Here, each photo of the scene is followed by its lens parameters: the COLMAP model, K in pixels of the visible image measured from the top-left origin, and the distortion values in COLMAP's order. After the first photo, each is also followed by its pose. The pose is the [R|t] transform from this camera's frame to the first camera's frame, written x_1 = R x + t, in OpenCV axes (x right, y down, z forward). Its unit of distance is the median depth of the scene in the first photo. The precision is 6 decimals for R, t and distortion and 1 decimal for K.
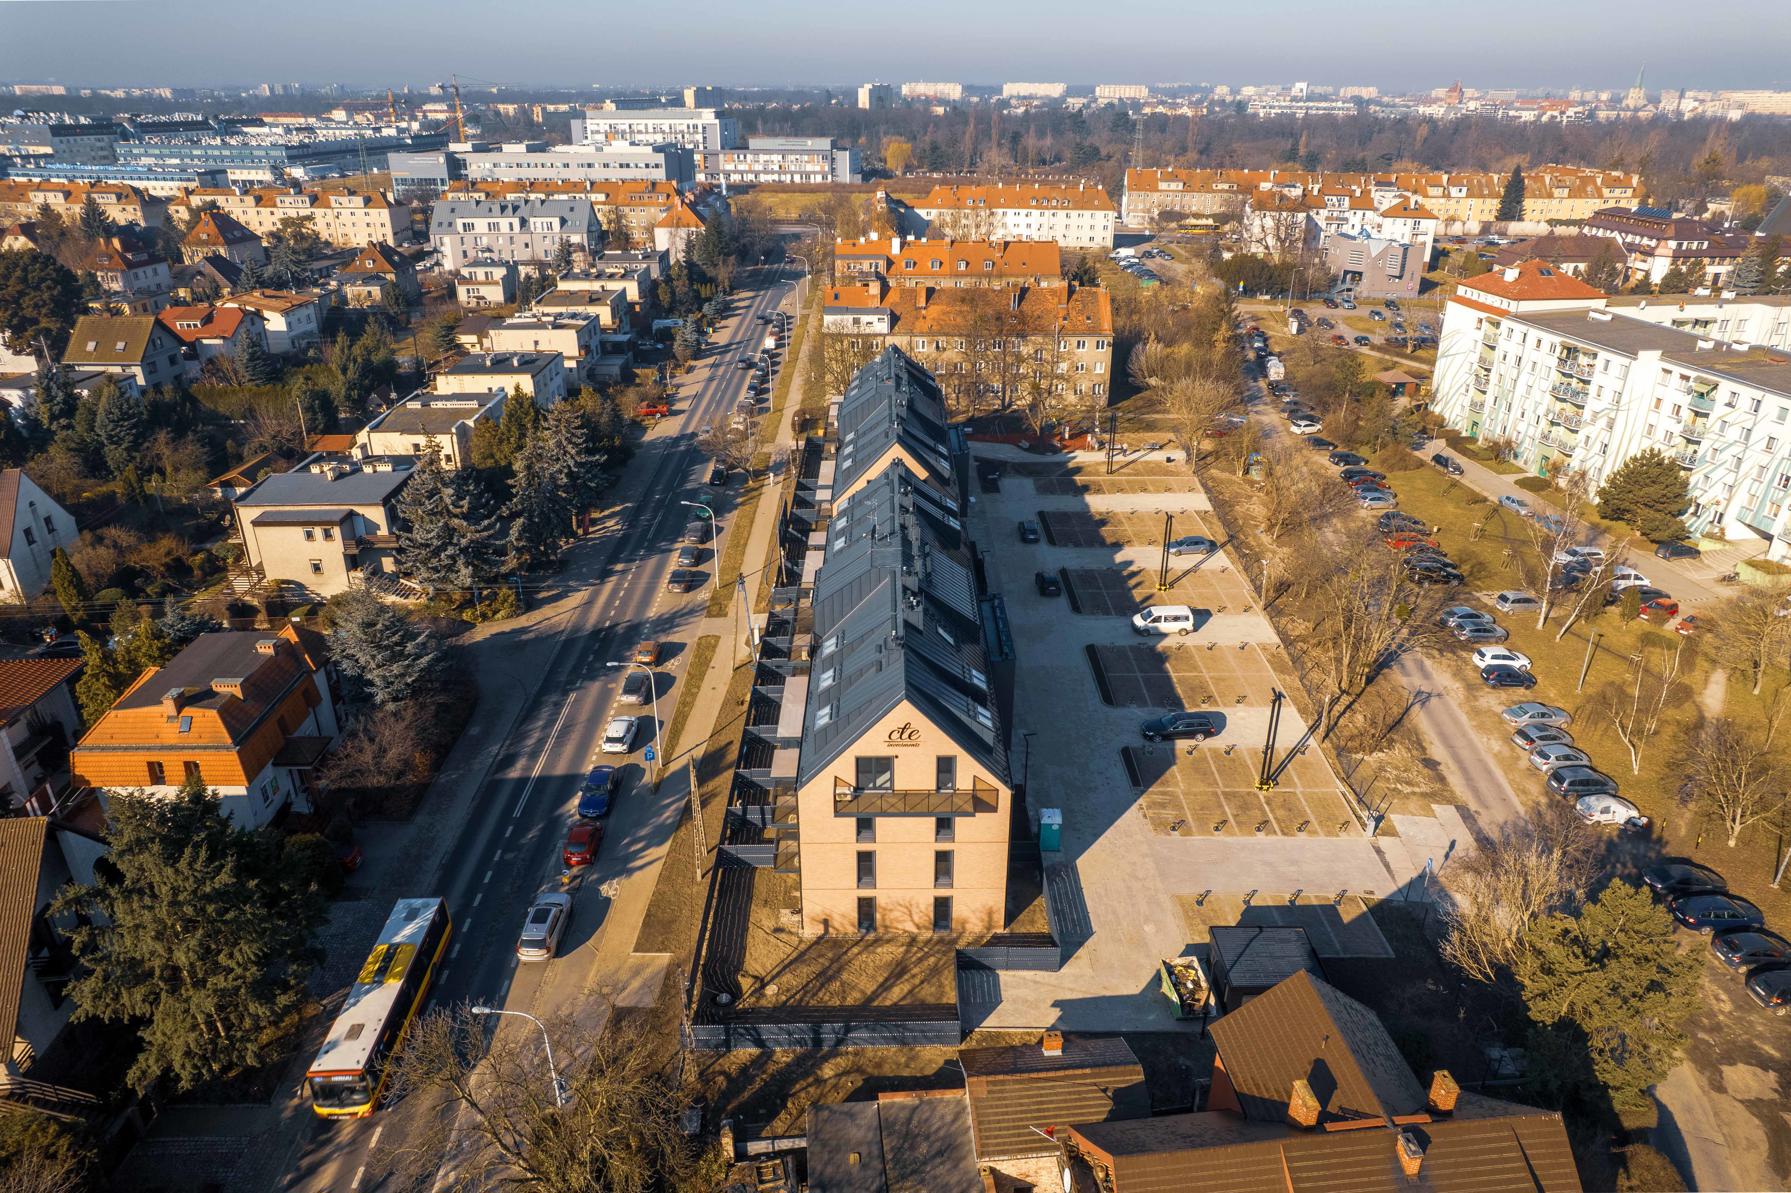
lens RADIAL K [[1160.4, 0, 906.9], [0, 1160.4, 597.3], [0, 0, 1]] dist [-0.071362, 0.063431]
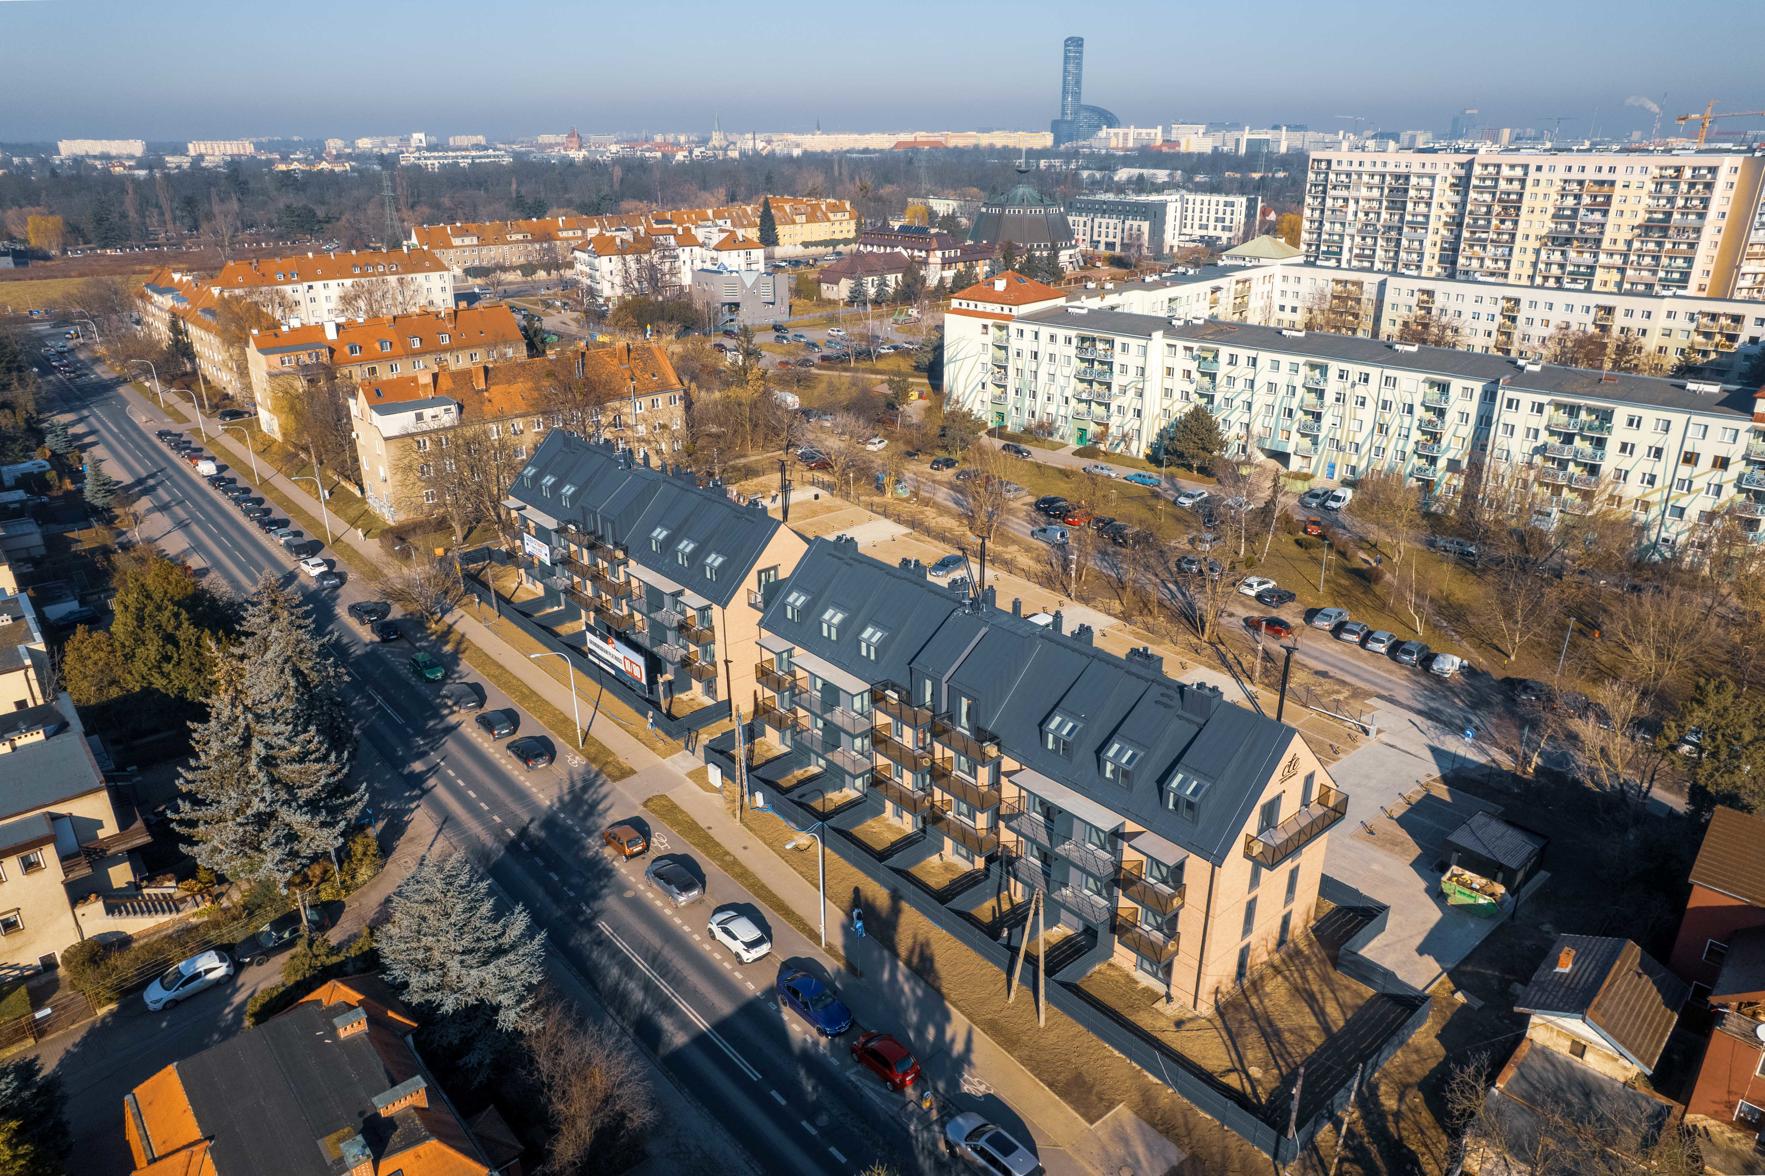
lens RADIAL K [[1157.9, 0, 892.9], [0, 1157.9, 588.9], [0, 0, 1]] dist [-0.088758, 0.086046]
pose [[0.764493, -0.246775, 0.595527, -0.368764], [0.271634, 0.961123, 0.049568, -0.078316], [-0.584607, 0.123871, 0.801805, 0.169621]]
